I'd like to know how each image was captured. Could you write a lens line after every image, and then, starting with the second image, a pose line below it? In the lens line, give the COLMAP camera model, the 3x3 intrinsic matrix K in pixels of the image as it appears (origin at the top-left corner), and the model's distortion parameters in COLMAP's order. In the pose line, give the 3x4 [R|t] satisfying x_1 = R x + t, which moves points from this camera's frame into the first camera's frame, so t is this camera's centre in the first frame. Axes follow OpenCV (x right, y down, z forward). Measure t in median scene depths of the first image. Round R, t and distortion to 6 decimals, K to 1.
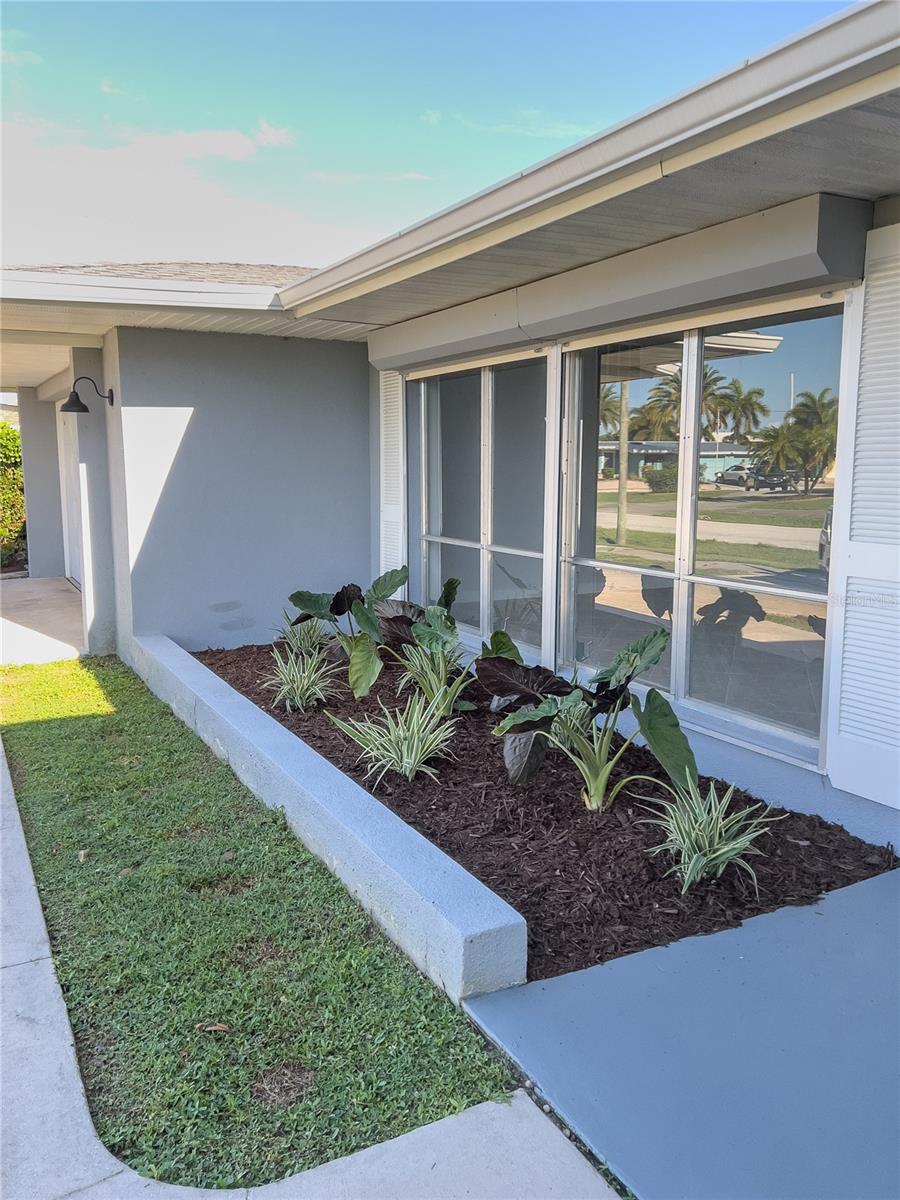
lens RADIAL K [[950.9, 0, 450.0], [0, 950.9, 600.0], [0, 0, 1]] dist [0.007124, -0.006482]
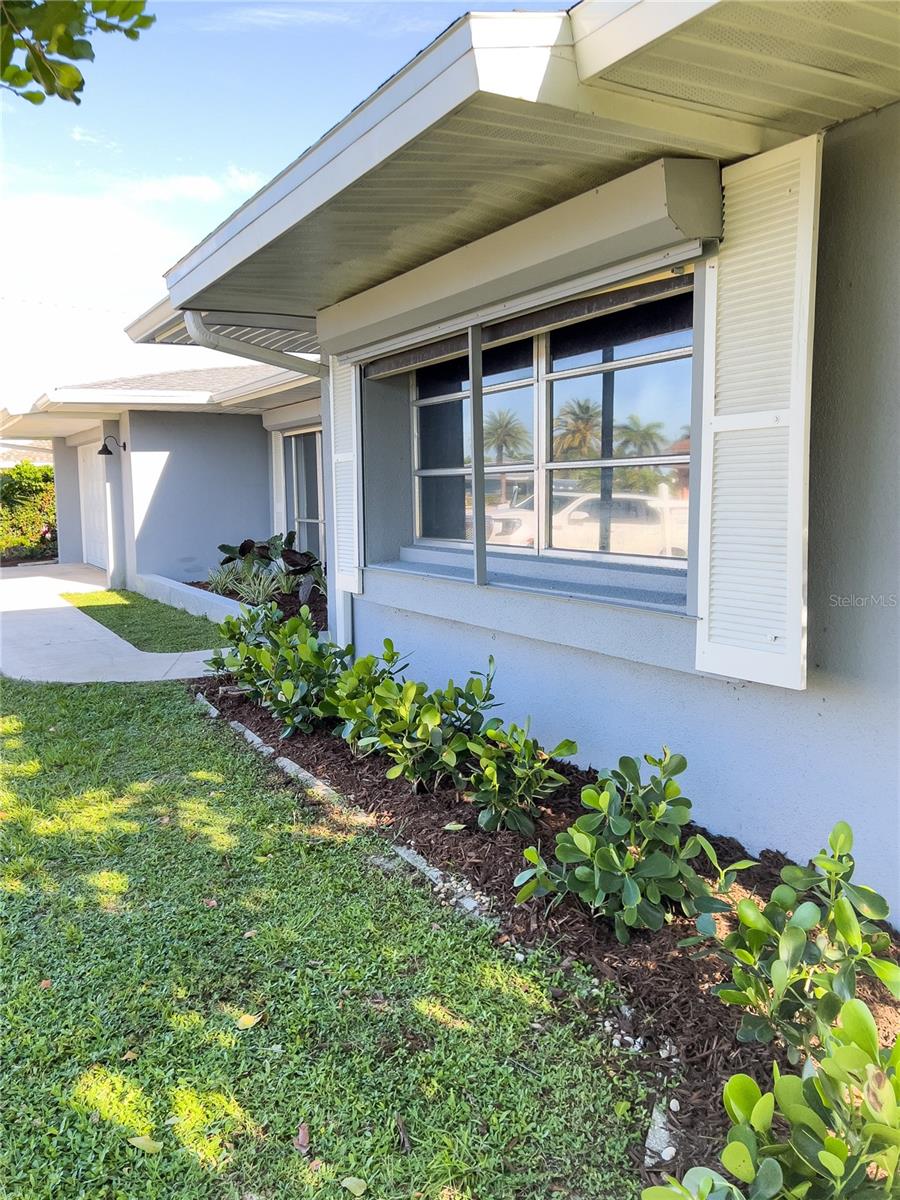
lens RADIAL K [[968.2, 0, 450.0], [0, 968.2, 600.0], [0, 0, 1]] dist [0.006039, -0.015393]
pose [[0.999378, -0.014528, 0.032122, 0.214199], [0.015574, 0.999348, -0.032560, 0.158248], [-0.031628, 0.033040, 0.998953, -0.901890]]
